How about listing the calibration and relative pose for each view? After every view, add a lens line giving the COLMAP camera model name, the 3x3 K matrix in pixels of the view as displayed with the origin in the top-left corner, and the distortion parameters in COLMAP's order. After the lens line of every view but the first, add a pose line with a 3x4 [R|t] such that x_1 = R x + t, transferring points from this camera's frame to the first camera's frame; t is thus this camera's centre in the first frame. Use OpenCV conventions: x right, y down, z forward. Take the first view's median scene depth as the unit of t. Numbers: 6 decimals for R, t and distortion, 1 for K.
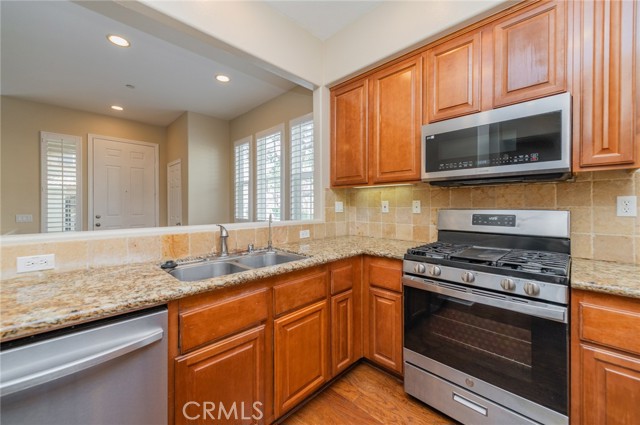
lens RADIAL K [[252.8, 0, 318.0], [0, 252.8, 206.5], [0, 0, 1]] dist [0.015414, -0.003016]
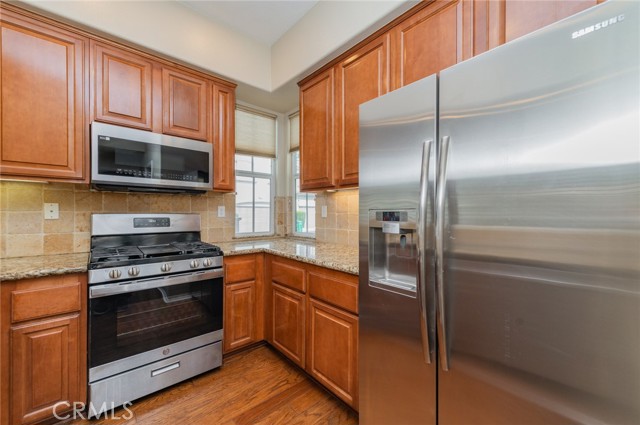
lens RADIAL K [[252.8, 0, 324.1], [0, 252.8, 213.8], [0, 0, 1]] dist [0.015414, -0.003016]
pose [[0.050339, -0.000504, 0.998732, -0.469651], [-0.002102, 0.999998, 0.000611, 0.009789], [-0.998730, -0.002130, 0.050338, 0.126016]]
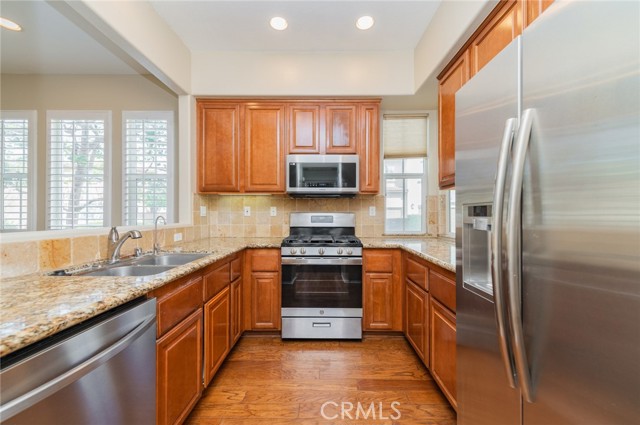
lens RADIAL K [[252.8, 0, 320.8], [0, 252.8, 213.1], [0, 0, 1]] dist [0.015414, -0.003016]
pose [[0.708956, 0.007109, 0.705217, -0.475079], [-0.002084, 0.999966, -0.007985, 0.026205], [-0.705249, 0.004192, 0.708947, -0.161903]]
